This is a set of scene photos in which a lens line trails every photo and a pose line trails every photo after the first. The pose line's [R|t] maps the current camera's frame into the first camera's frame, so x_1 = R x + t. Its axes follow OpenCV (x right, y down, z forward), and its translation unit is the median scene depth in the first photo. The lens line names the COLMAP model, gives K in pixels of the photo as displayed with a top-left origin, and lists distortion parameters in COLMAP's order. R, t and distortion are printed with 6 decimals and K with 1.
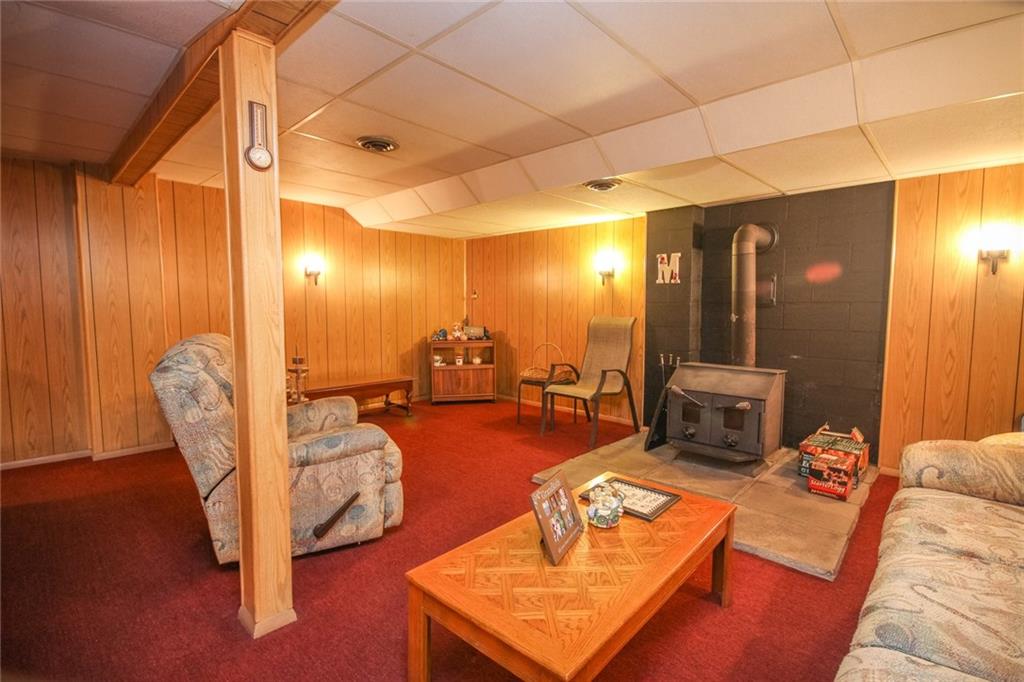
lens RADIAL K [[474.7, 0, 512.8], [0, 474.7, 339.9], [0, 0, 1]] dist [0.004182, 0.001127]
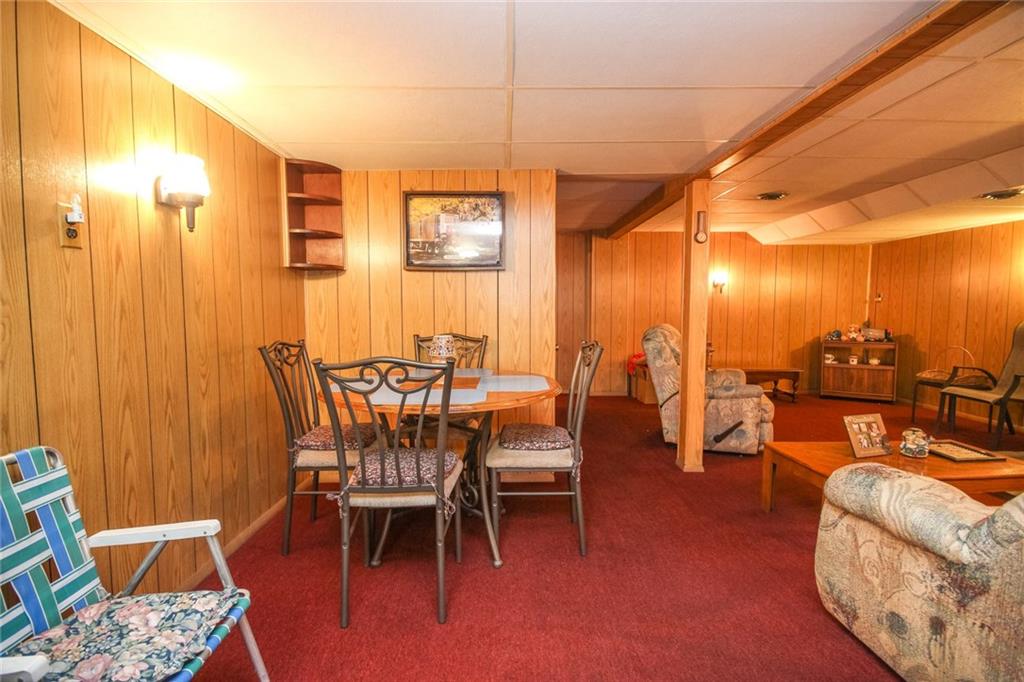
lens RADIAL K [[474.7, 0, 510.7], [0, 474.7, 341.5], [0, 0, 1]] dist [0.004182, 0.001127]
pose [[0.697676, 0.049487, -0.714703, 0.127649], [-0.050817, 0.998517, 0.019533, 0.022965], [0.714609, 0.022692, 0.699156, -0.335734]]
